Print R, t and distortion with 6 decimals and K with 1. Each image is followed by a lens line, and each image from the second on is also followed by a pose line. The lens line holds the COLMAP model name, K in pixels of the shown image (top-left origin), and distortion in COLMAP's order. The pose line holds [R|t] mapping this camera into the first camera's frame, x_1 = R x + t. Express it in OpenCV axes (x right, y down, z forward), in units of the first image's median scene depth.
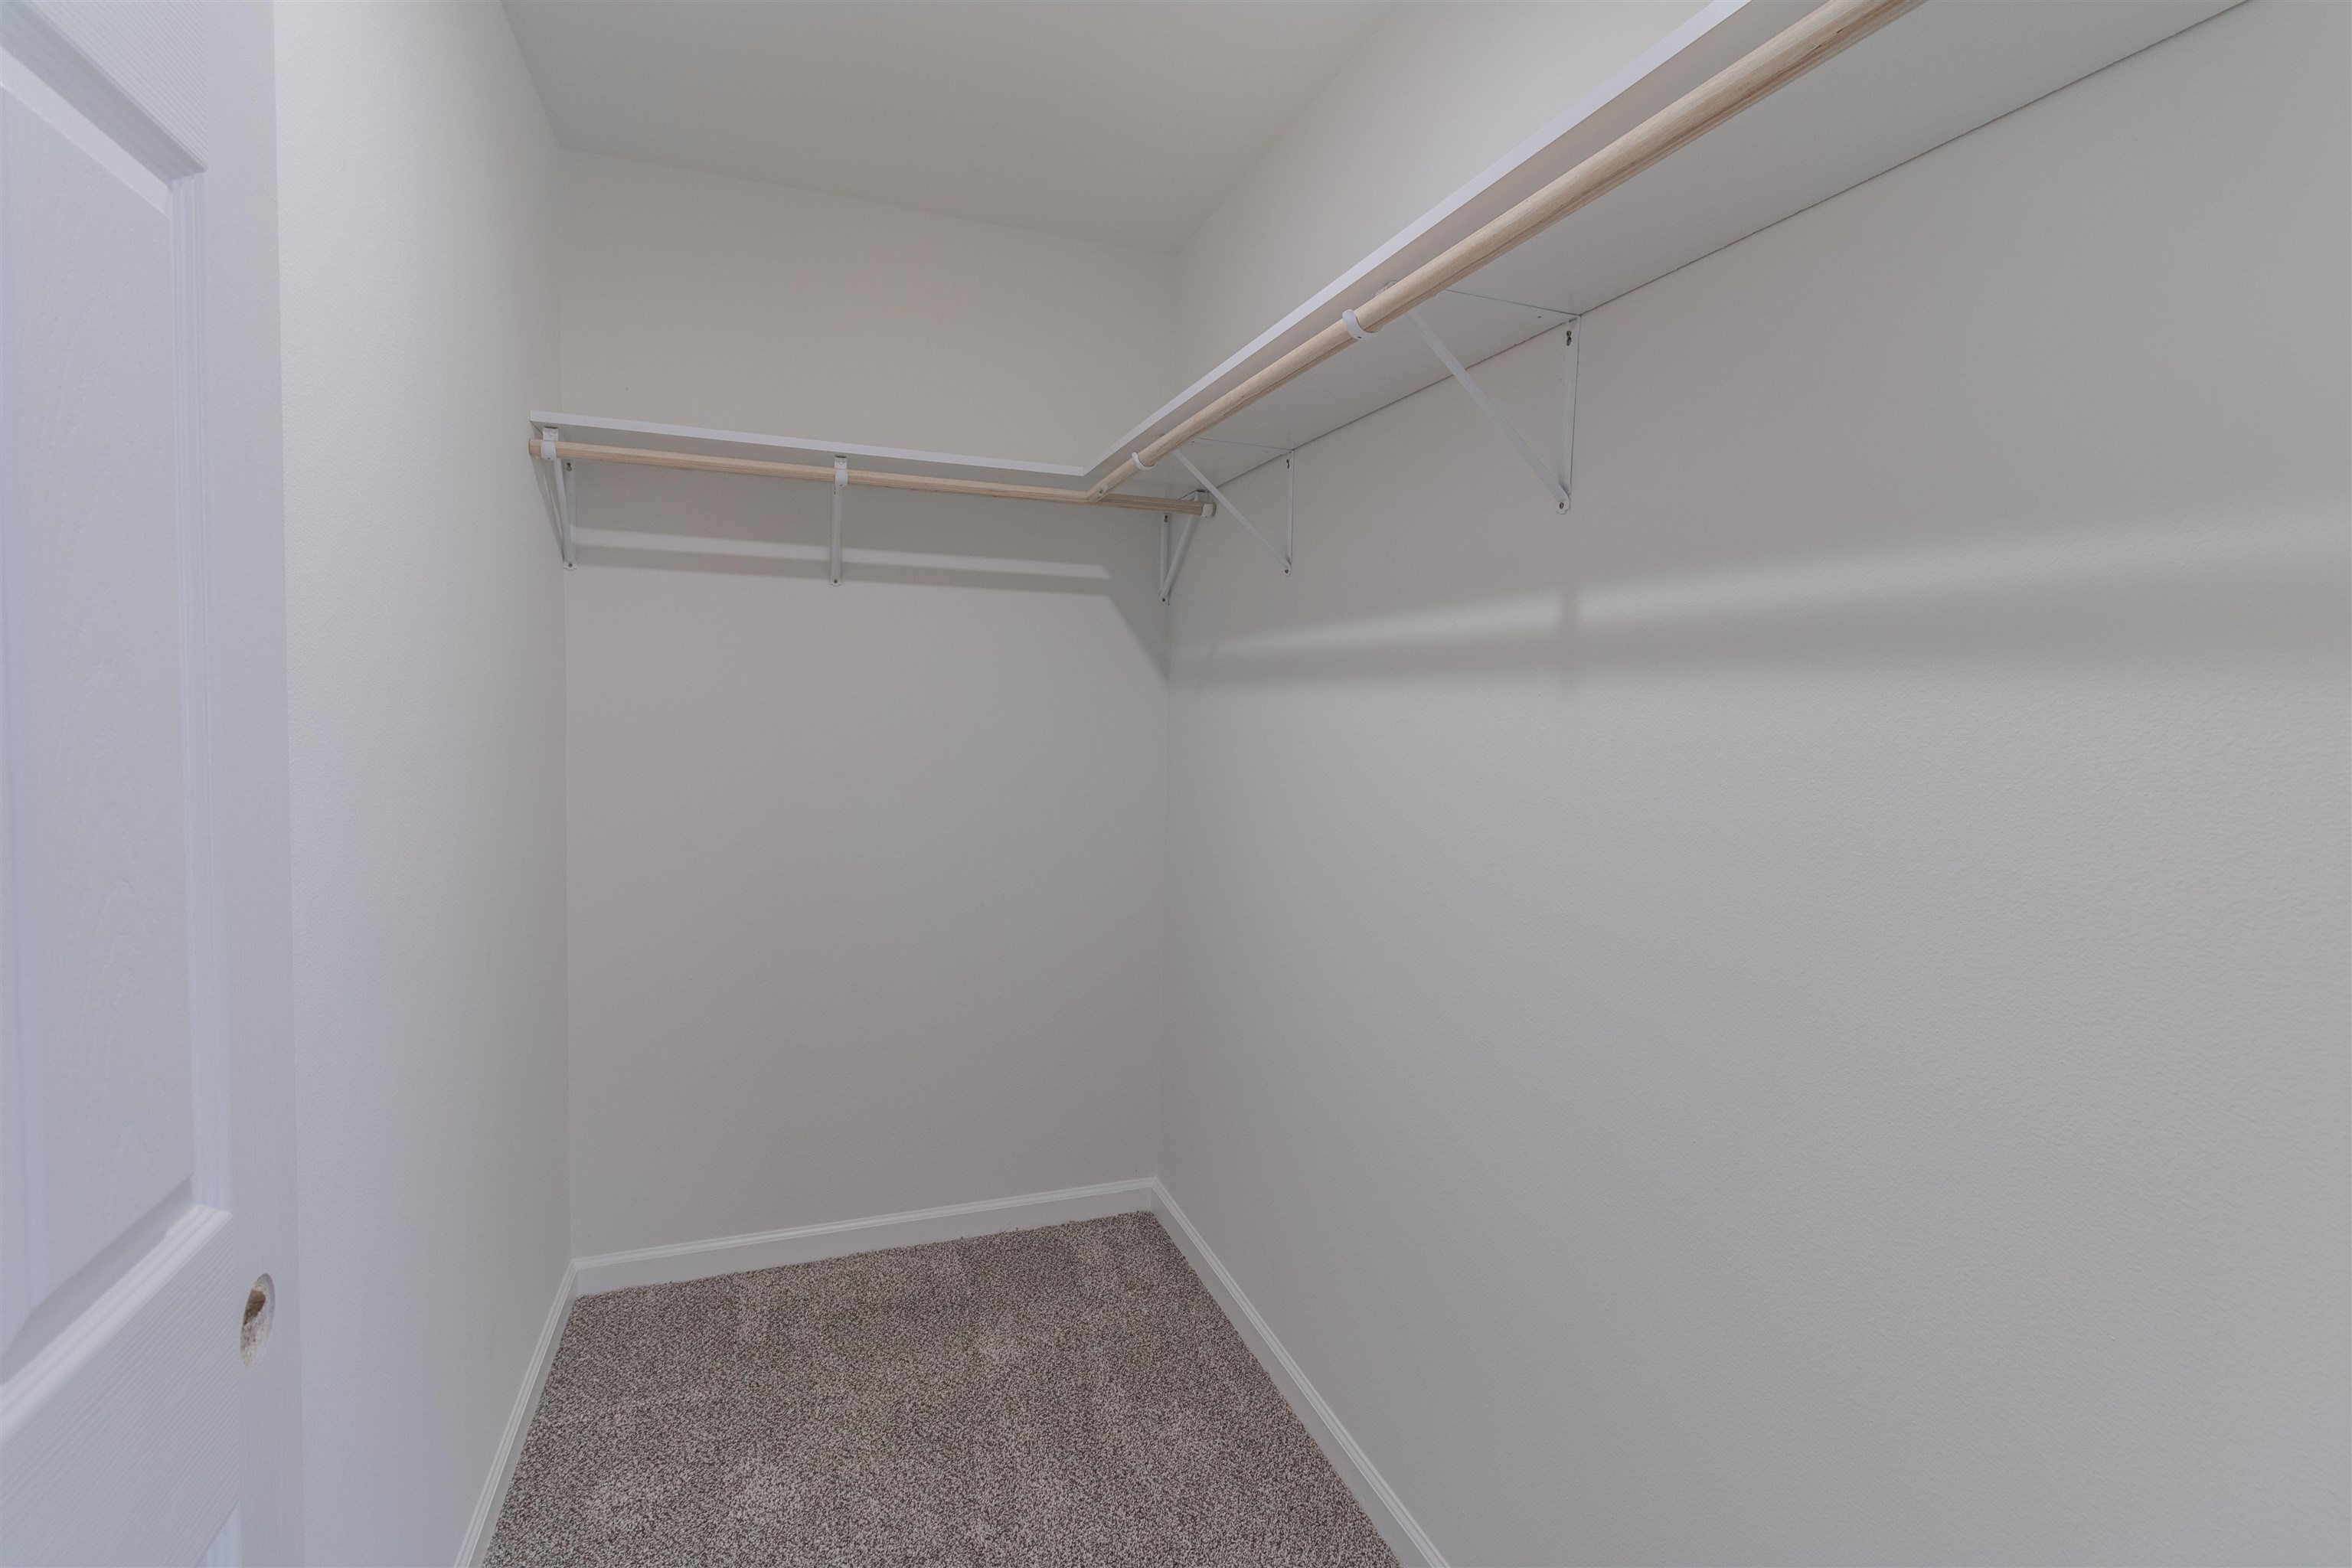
lens RADIAL K [[1085.8, 0, 1171.0], [0, 1085.8, 788.8], [0, 0, 1]] dist [0.003932, 0.000500]
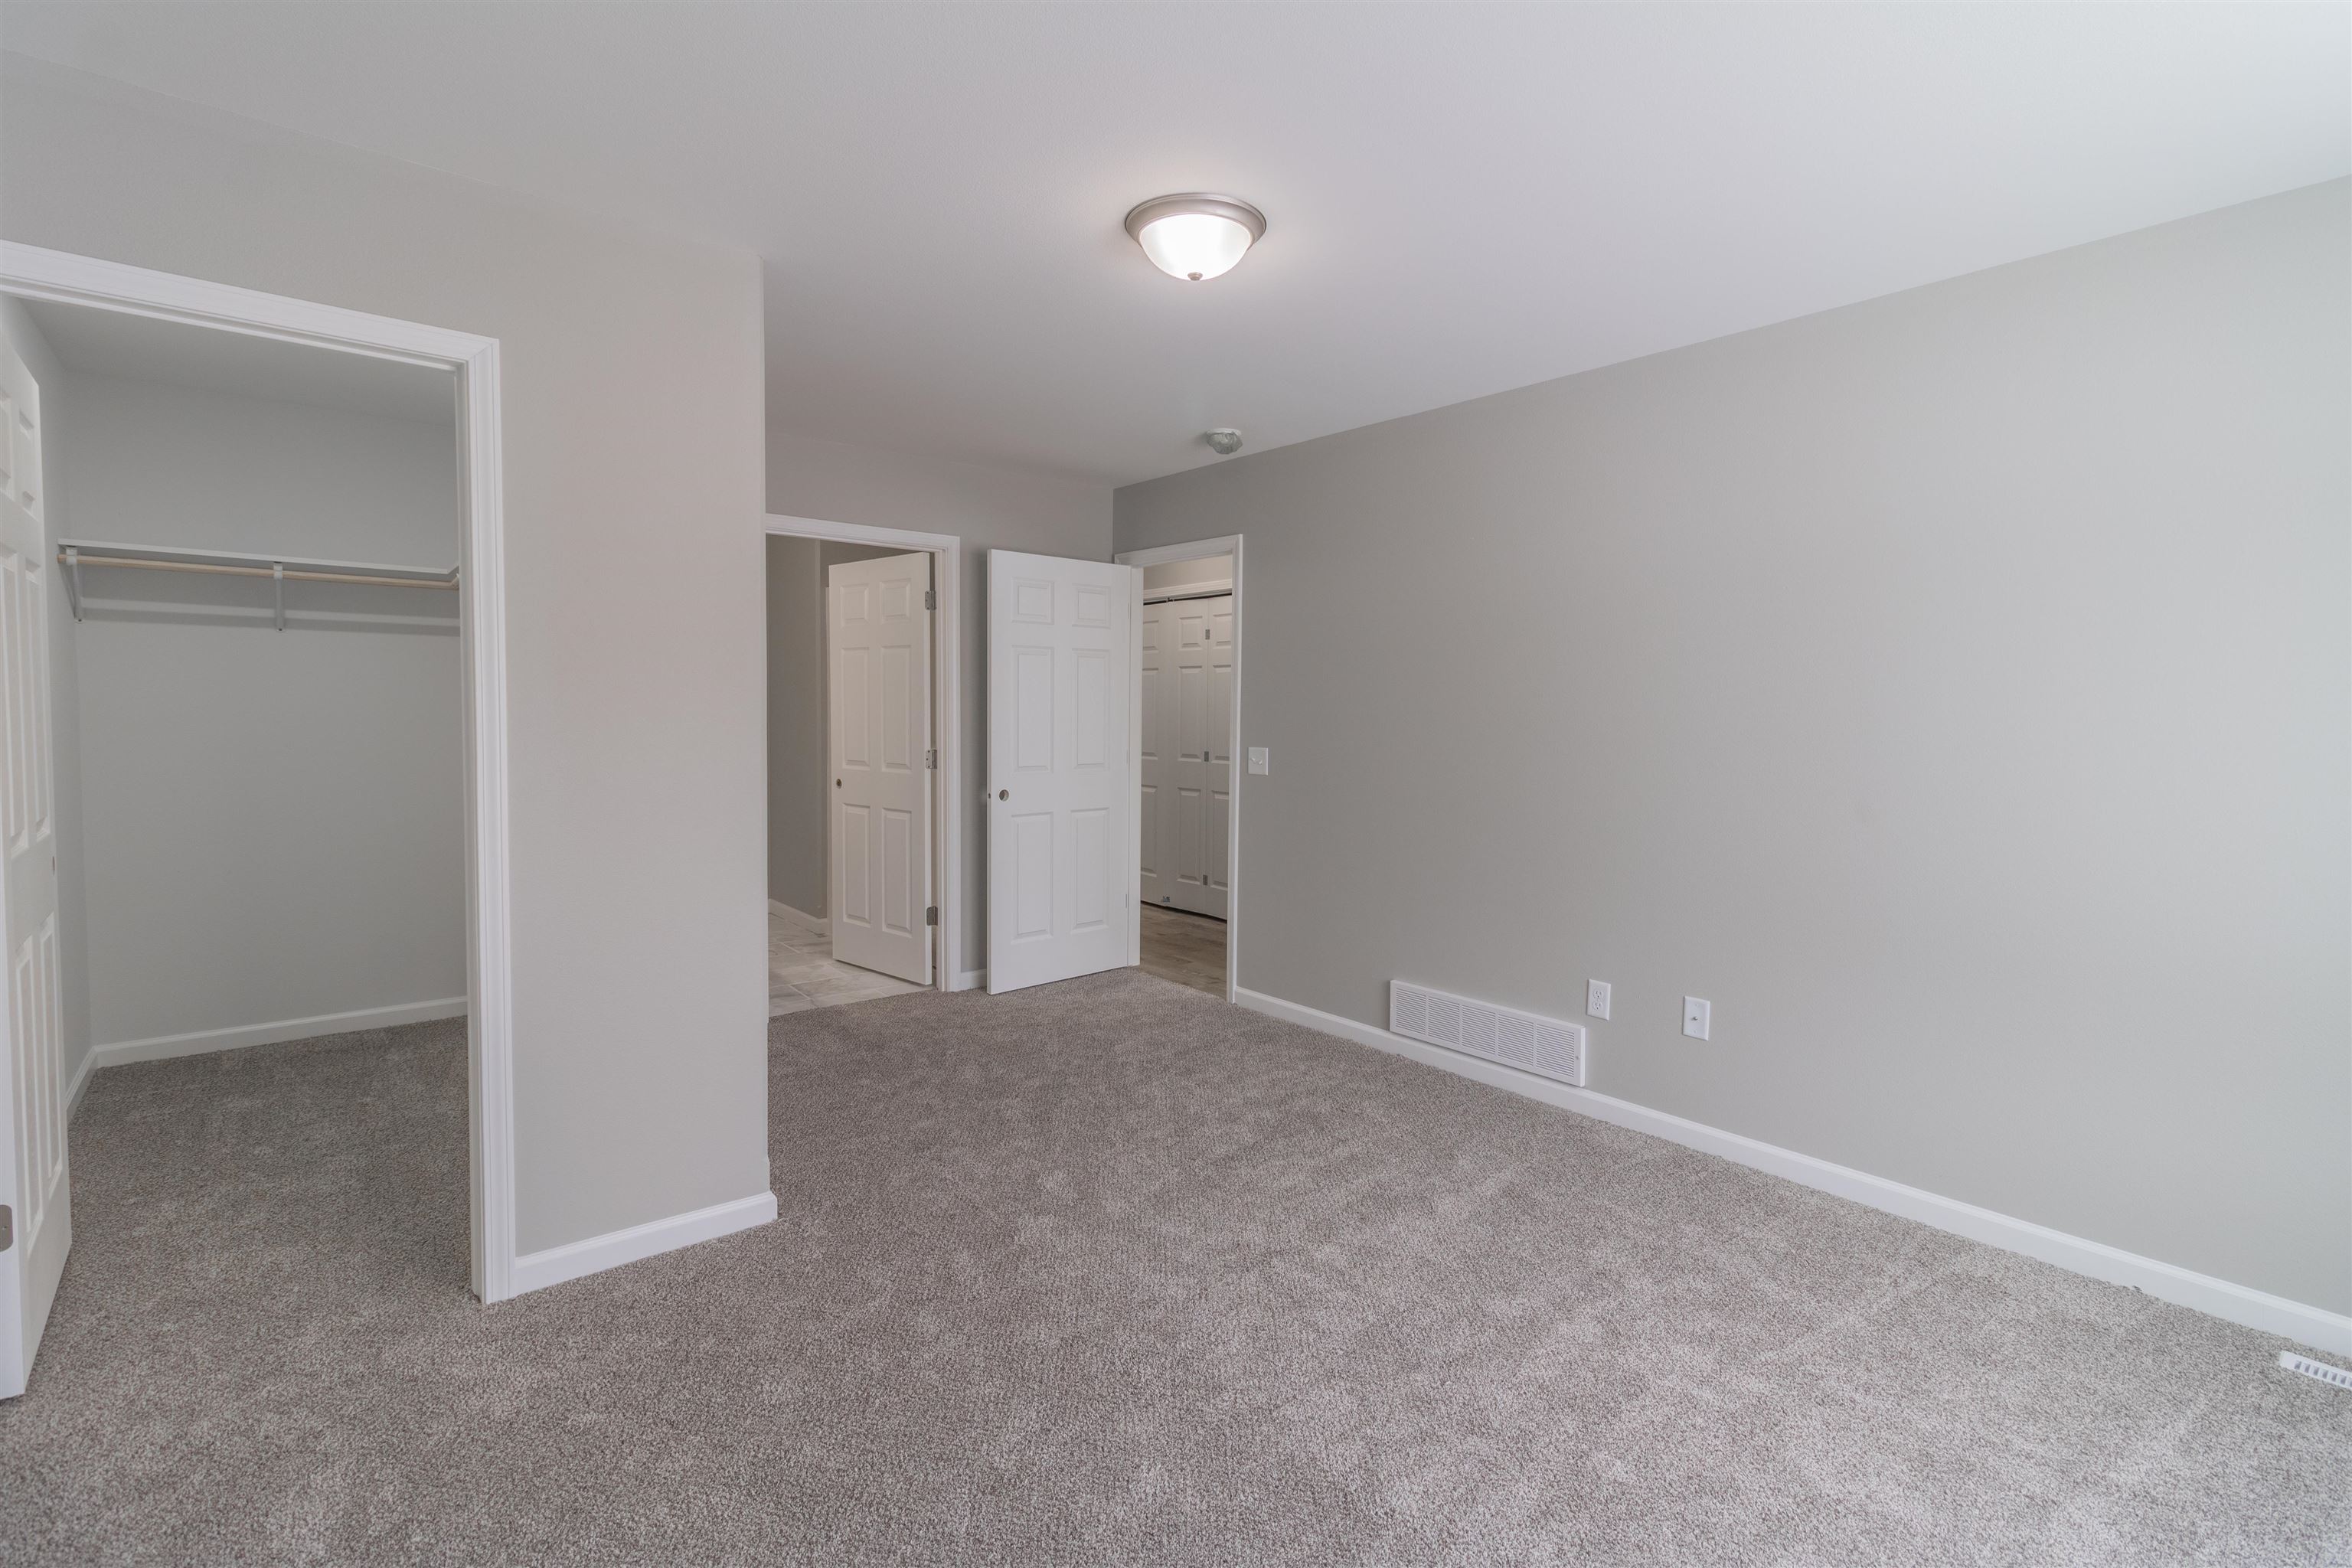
lens RADIAL K [[1085.8, 0, 1183.8], [0, 1085.8, 770.3], [0, 0, 1]] dist [0.003932, 0.000500]
pose [[0.939745, -0.032613, 0.340318, 0.470599], [0.036866, 0.999302, -0.006036, 0.097526], [-0.339884, 0.018219, 0.940291, -1.170696]]
